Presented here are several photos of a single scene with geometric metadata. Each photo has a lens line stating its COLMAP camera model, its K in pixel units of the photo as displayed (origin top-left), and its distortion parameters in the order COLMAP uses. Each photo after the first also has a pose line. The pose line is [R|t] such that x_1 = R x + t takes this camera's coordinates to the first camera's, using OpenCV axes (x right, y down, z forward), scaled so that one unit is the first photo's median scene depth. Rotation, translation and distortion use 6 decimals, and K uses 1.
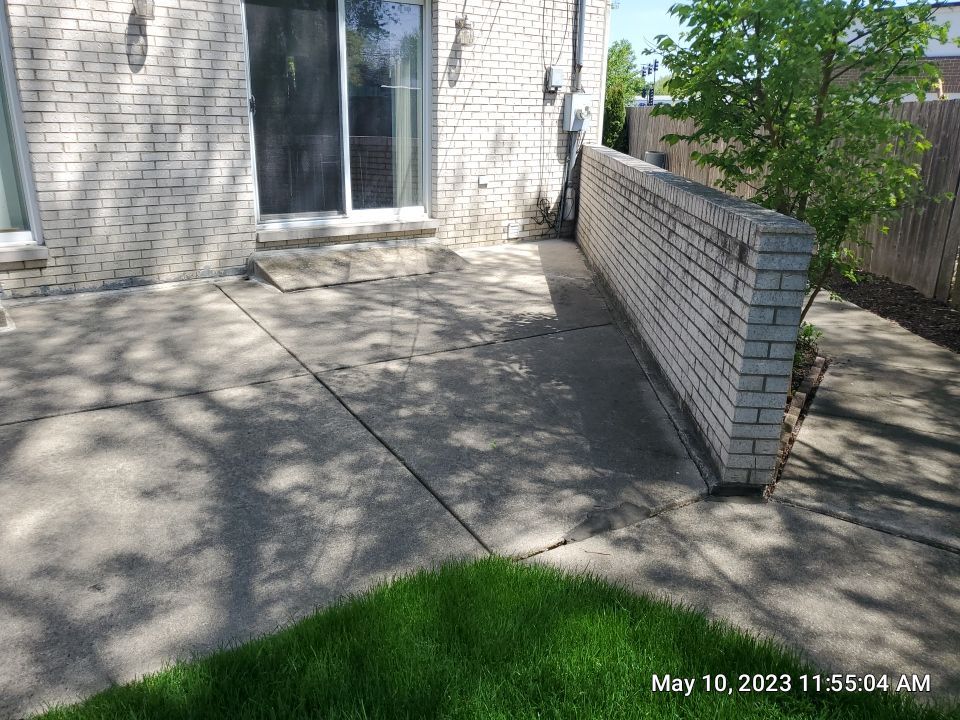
lens RADIAL K [[754.7, 0, 477.1], [0, 754.7, 356.6], [0, 0, 1]] dist [0.015979, 0.001162]
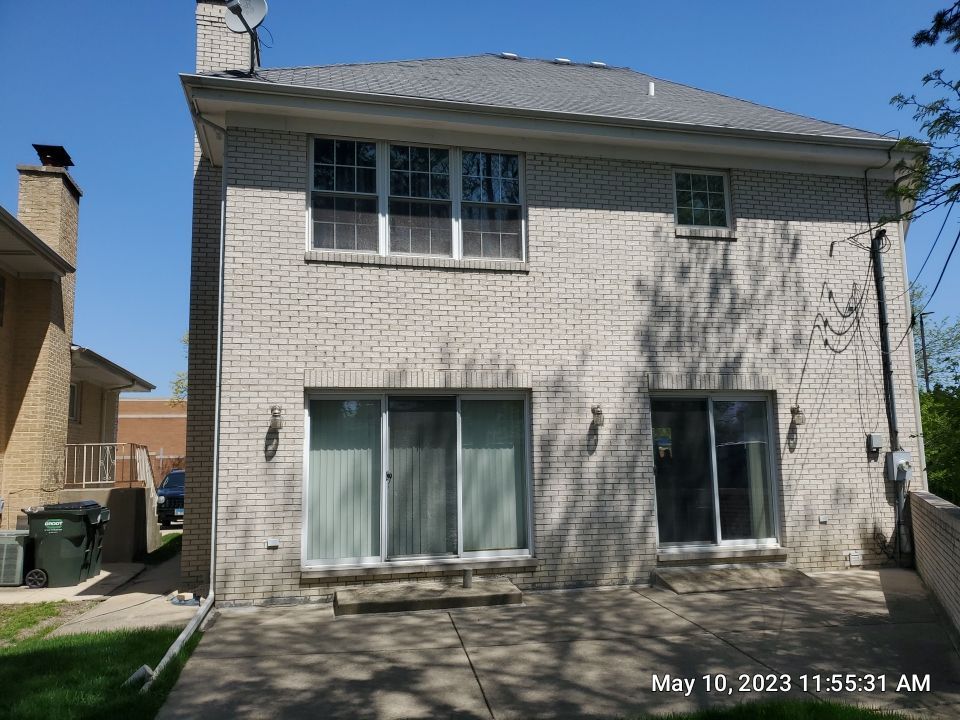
lens RADIAL K [[754.7, 0, 487.4], [0, 754.7, 356.4], [0, 0, 1]] dist [0.015979, 0.001162]
pose [[0.917054, -0.092940, -0.387781, 0.011816], [-0.087649, 0.901698, -0.423389, 0.150232], [0.389012, 0.422259, 0.818760, -0.526966]]
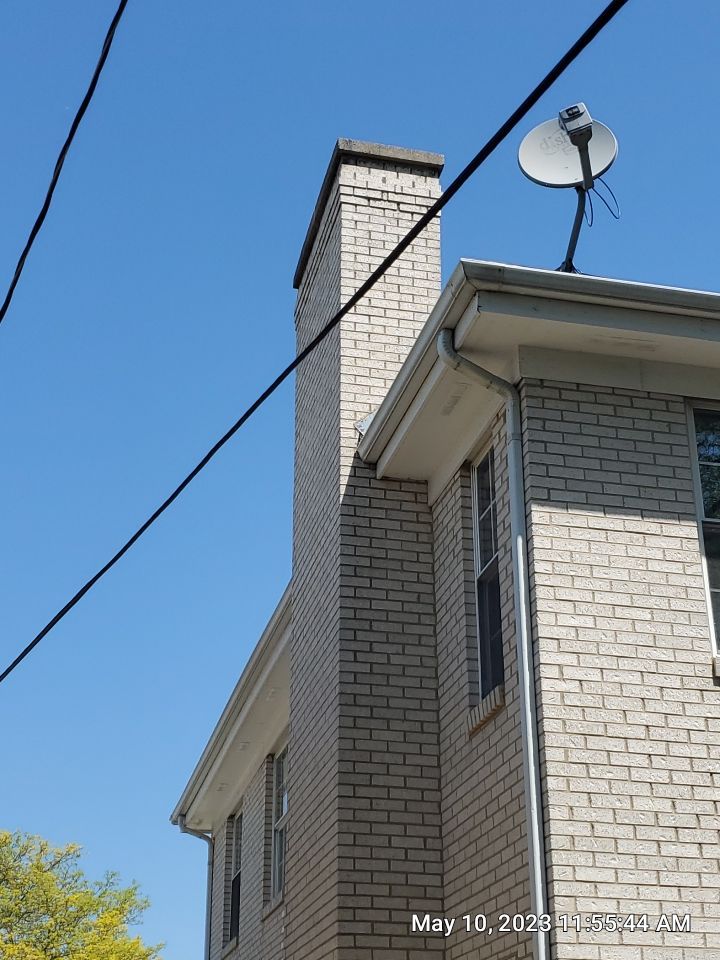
lens RADIAL K [[1414.4, 0, 352.4], [0, 1414.4, 507.2], [0, 0, 1]] dist [0.230956, 0.000000]
pose [[0.915362, -0.179957, -0.360177, -0.687399], [-0.112778, 0.744154, -0.658420, 0.090312], [0.386514, 0.643312, 0.660875, -0.515737]]
